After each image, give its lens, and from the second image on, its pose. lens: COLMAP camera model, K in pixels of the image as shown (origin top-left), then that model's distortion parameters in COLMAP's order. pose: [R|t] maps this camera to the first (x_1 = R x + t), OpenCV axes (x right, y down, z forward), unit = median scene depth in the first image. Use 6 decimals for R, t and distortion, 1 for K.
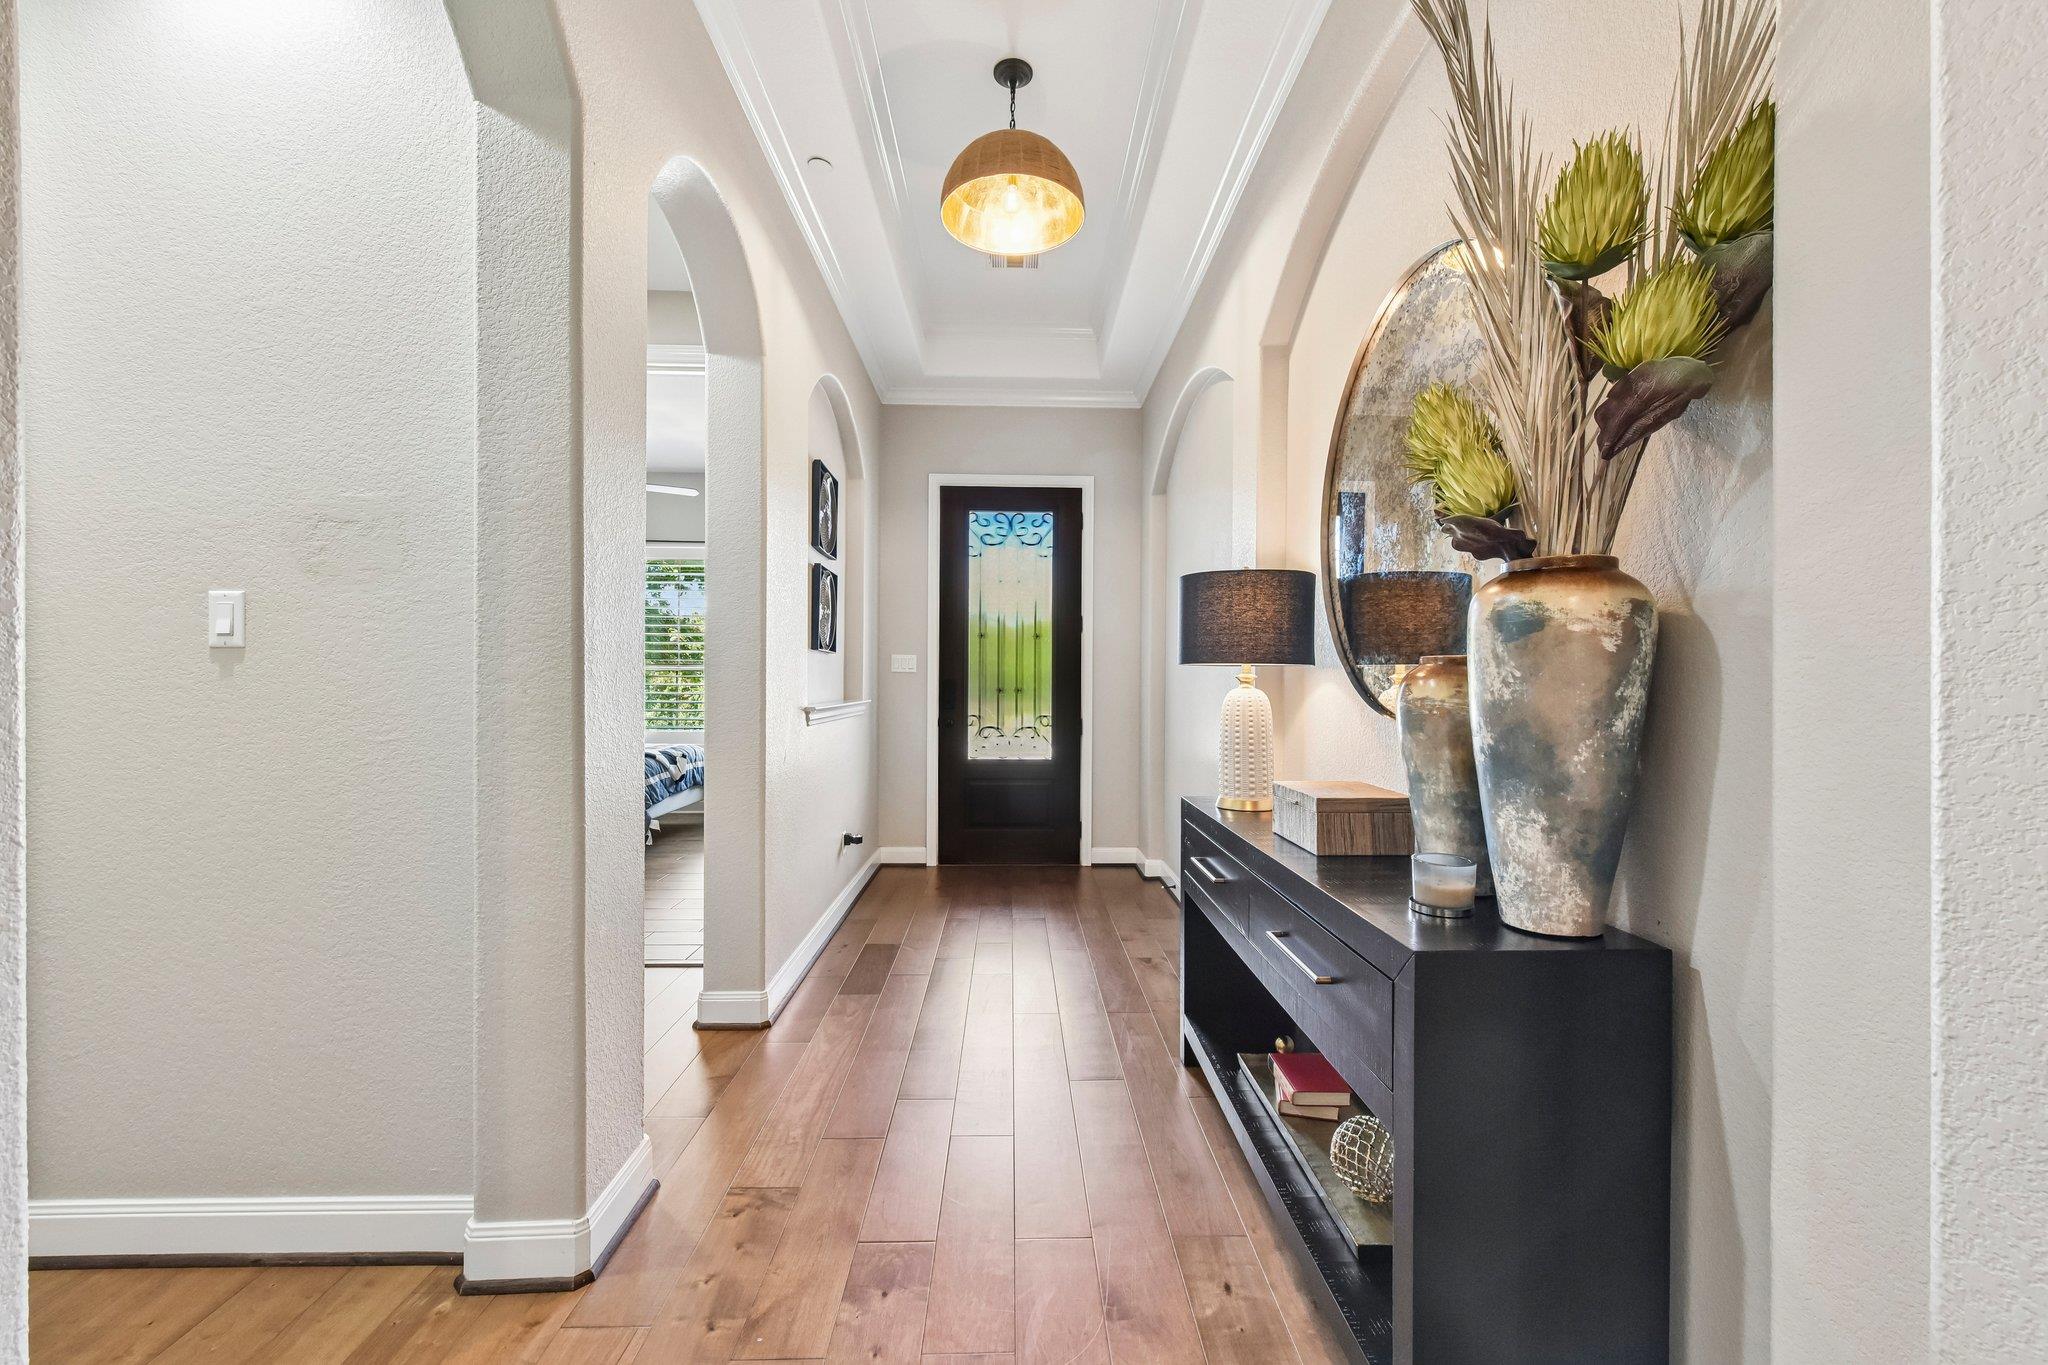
lens RADIAL K [[845.9, 0, 1025.7], [0, 845.9, 685.2], [0, 0, 1]] dist [0.004826, -0.001126]
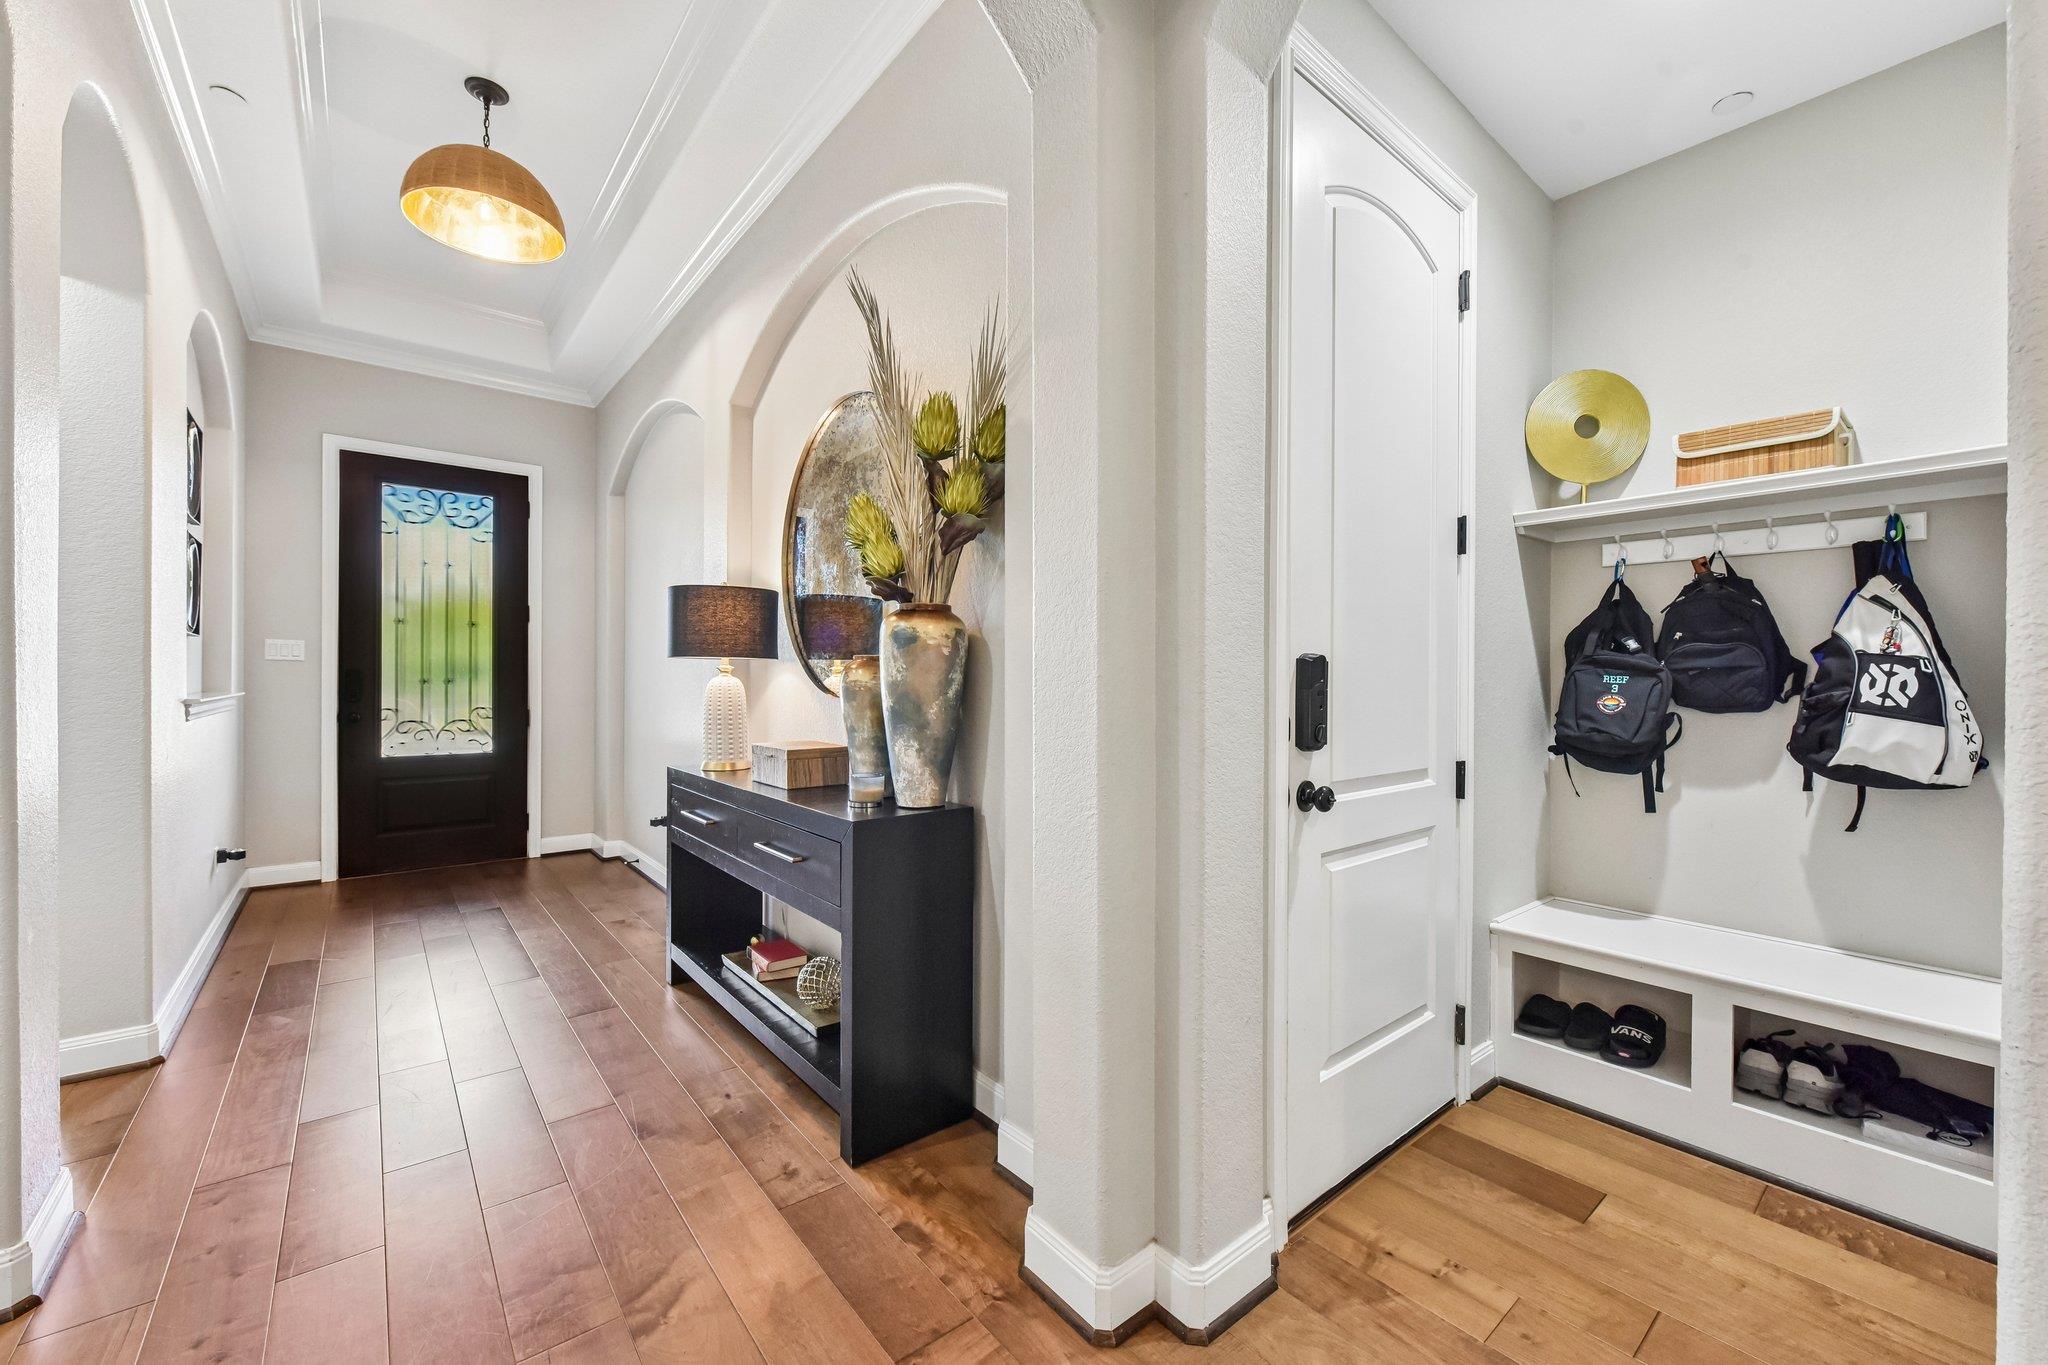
lens RADIAL K [[809.8, 0, 1039.7], [0, 809.8, 683.2], [0, 0, 1]] dist [0.001492, -0.001300]
pose [[0.780554, -0.004934, 0.625069, -0.131480], [0.000354, 0.999972, 0.007452, 0.004841], [-0.625088, -0.005595, 0.780534, -0.253578]]
